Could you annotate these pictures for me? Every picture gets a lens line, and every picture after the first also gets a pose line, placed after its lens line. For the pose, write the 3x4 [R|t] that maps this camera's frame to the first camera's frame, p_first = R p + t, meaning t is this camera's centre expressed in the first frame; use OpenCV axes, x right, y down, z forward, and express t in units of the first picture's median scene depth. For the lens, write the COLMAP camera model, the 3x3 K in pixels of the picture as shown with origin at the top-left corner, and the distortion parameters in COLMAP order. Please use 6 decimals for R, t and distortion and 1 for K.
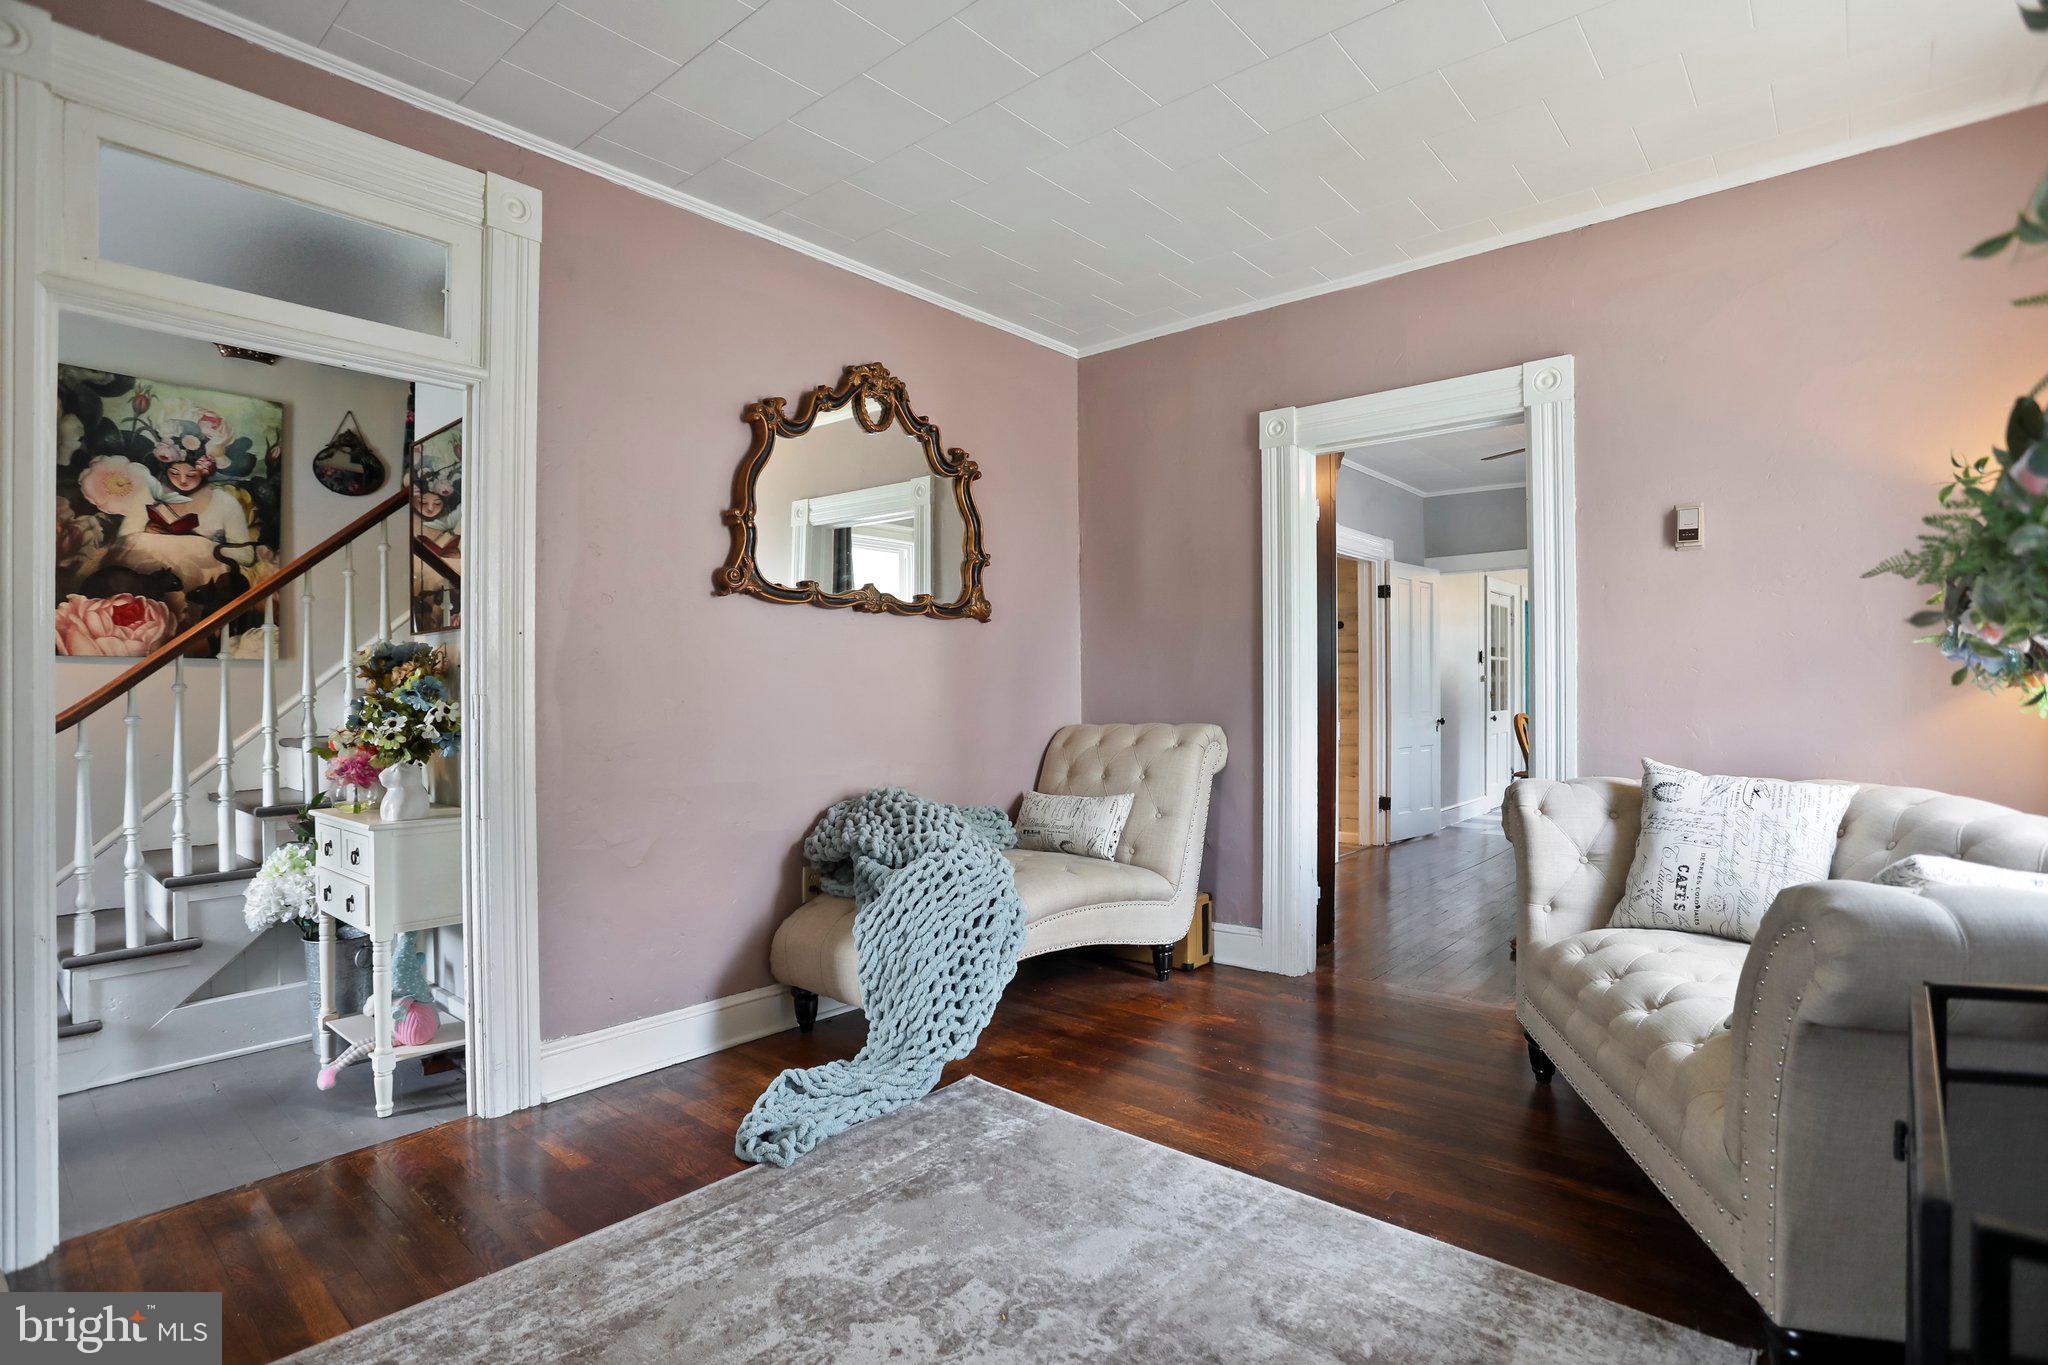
lens RADIAL K [[1007.3, 0, 1029.7], [0, 1007.3, 690.2], [0, 0, 1]] dist [-0.033942, 0.000963]
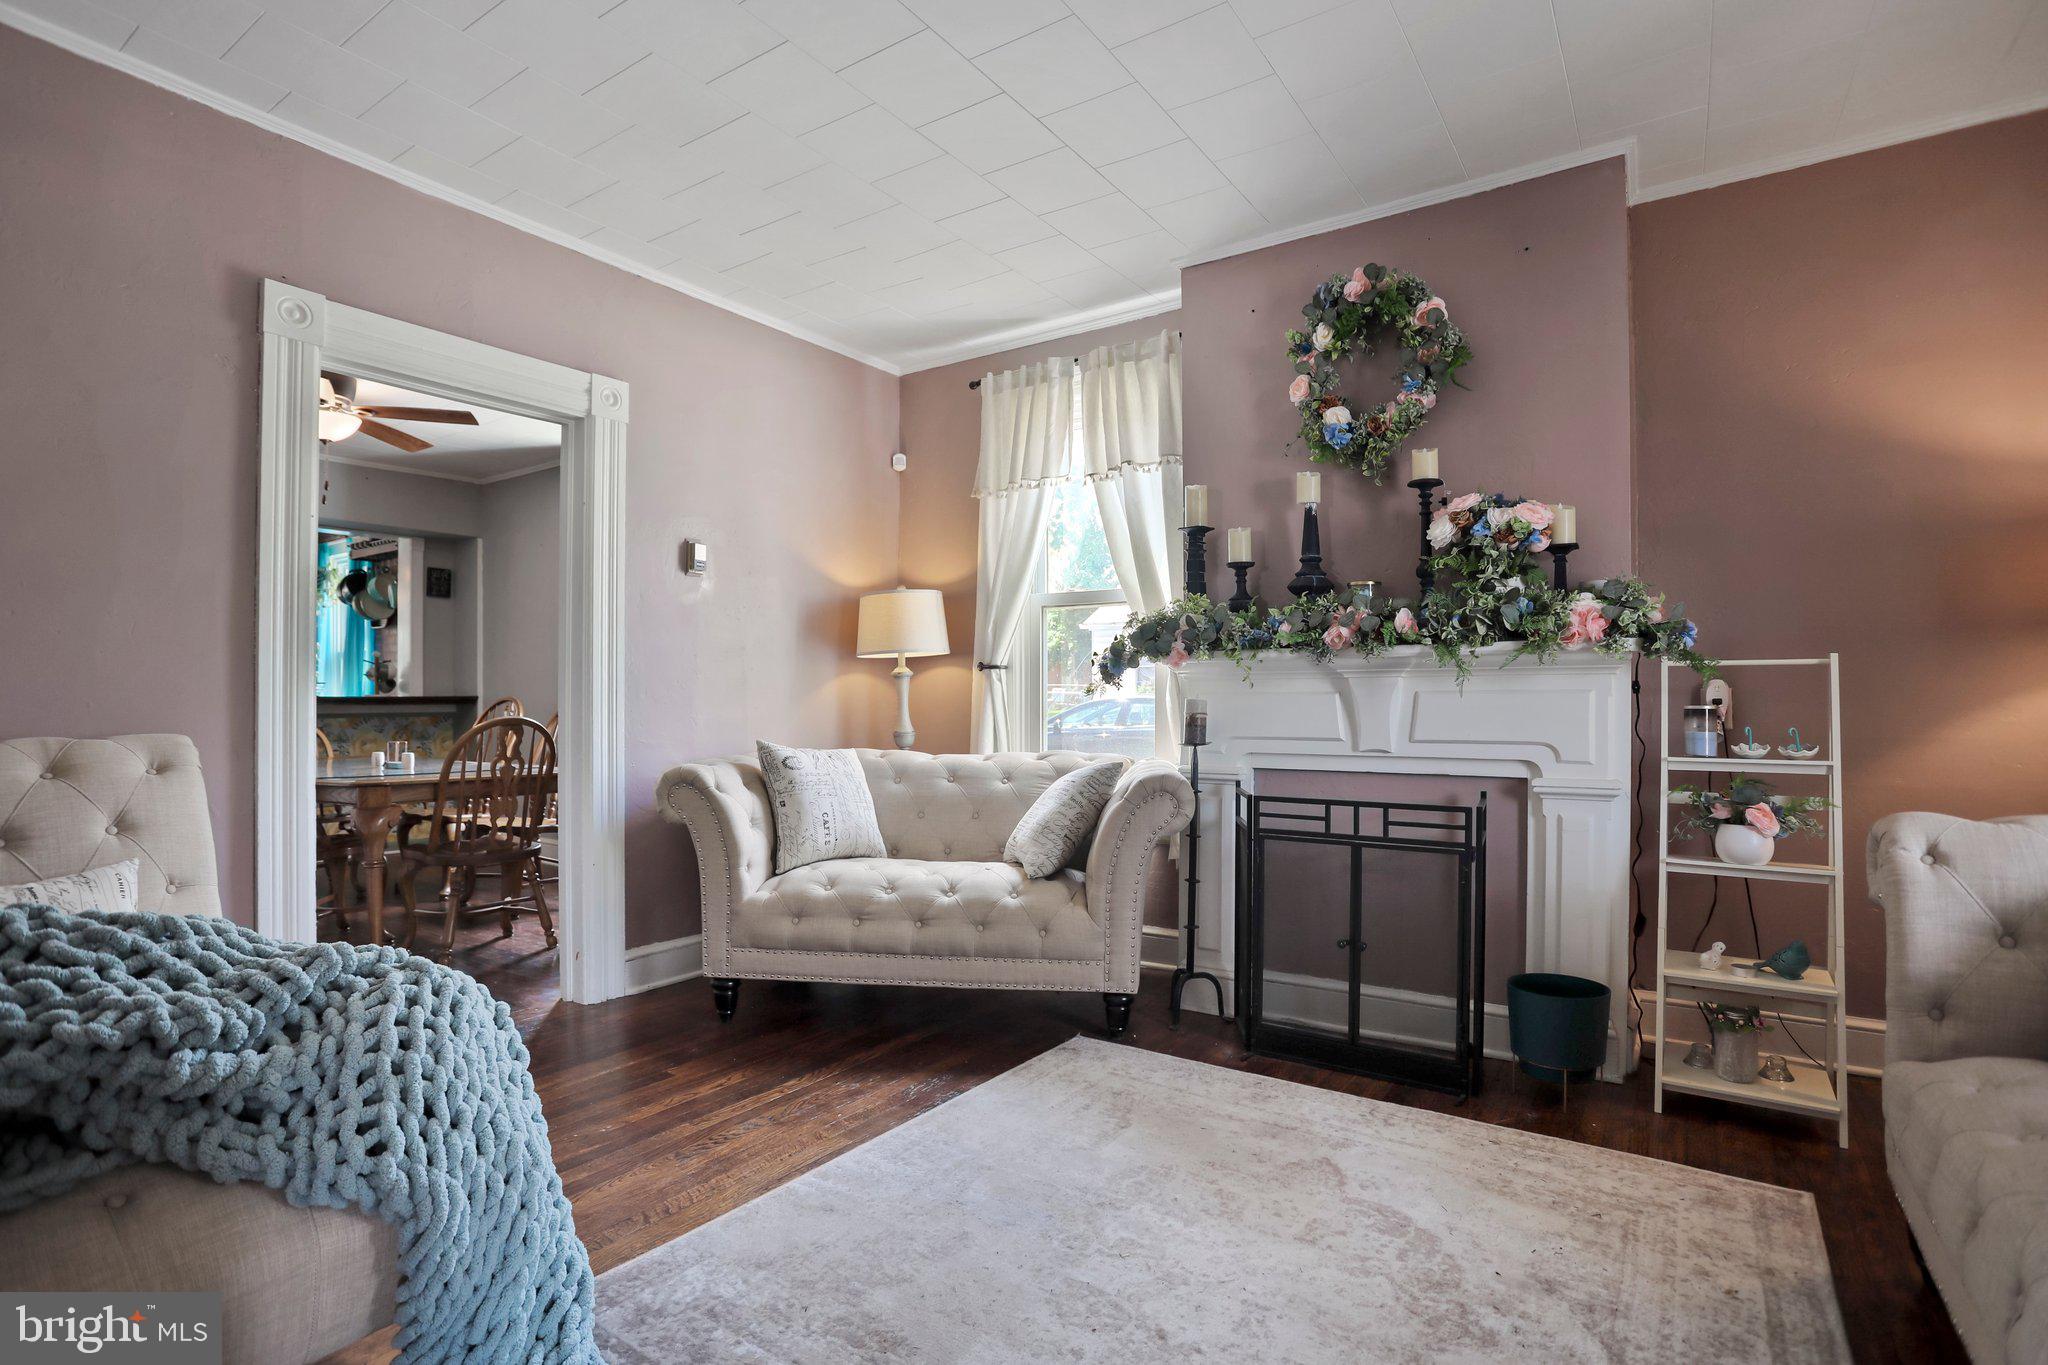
lens RADIAL K [[1010.9, 0, 1031.6], [0, 1010.9, 707.6], [0, 0, 1]] dist [-0.035996, 0.000690]
pose [[-0.122908, -0.005775, 0.992401, -0.737098], [-0.002229, 0.999982, 0.005543, 0.018167], [-0.992416, -0.001531, -0.122918, 0.833529]]
